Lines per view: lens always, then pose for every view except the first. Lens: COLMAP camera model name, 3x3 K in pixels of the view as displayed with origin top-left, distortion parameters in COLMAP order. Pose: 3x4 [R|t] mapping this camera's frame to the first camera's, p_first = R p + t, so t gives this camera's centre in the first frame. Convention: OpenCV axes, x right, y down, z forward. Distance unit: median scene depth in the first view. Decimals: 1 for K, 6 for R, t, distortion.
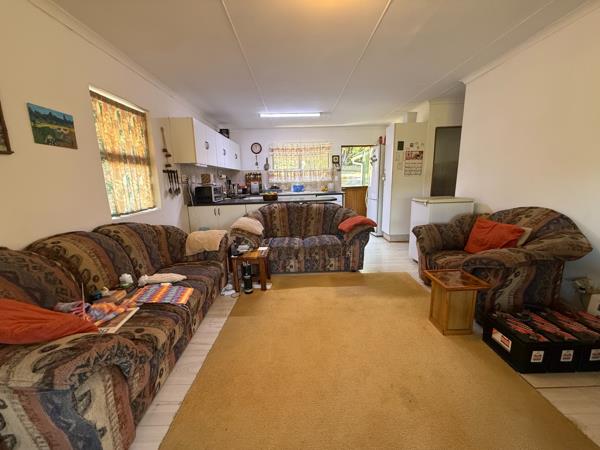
lens RADIAL K [[239.2, 0, 299.1], [0, 239.2, 225.4], [0, 0, 1]] dist [0.000854, 0.000181]
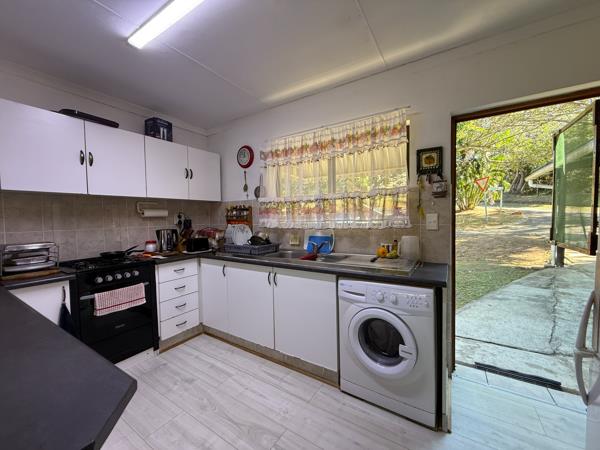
lens RADIAL K [[239.2, 0, 299.1], [0, 239.2, 225.4], [0, 0, 1]] dist [0.000854, 0.000181]
pose [[0.840670, 0.032329, -0.540582, 0.182145], [-0.107398, 0.988343, -0.107910, -0.139844], [0.530792, 0.148775, 0.834342, 0.659703]]
